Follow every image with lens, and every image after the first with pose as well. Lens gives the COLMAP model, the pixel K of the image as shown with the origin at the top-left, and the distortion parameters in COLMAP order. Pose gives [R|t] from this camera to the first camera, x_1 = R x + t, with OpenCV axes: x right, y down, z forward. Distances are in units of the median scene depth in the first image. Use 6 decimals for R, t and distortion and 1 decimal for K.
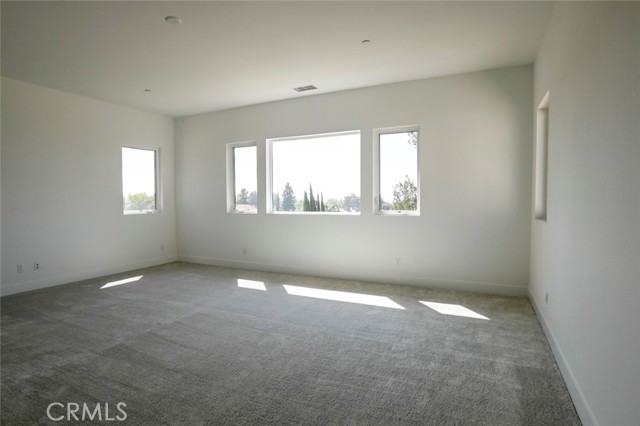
lens RADIAL K [[344.9, 0, 320.0], [0, 344.9, 213.0], [0, 0, 1]] dist [-0.049135, 0.000477]
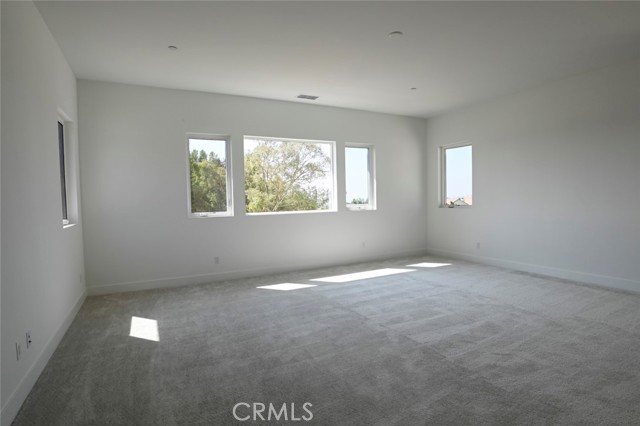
lens RADIAL K [[344.9, 0, 320.0], [0, 344.9, 213.0], [0, 0, 1]] dist [-0.049135, 0.000477]
pose [[0.584979, -0.040829, 0.810020, -0.926826], [0.051039, 0.998606, 0.013476, -0.008369], [-0.809441, 0.033459, 0.586248, 0.346033]]
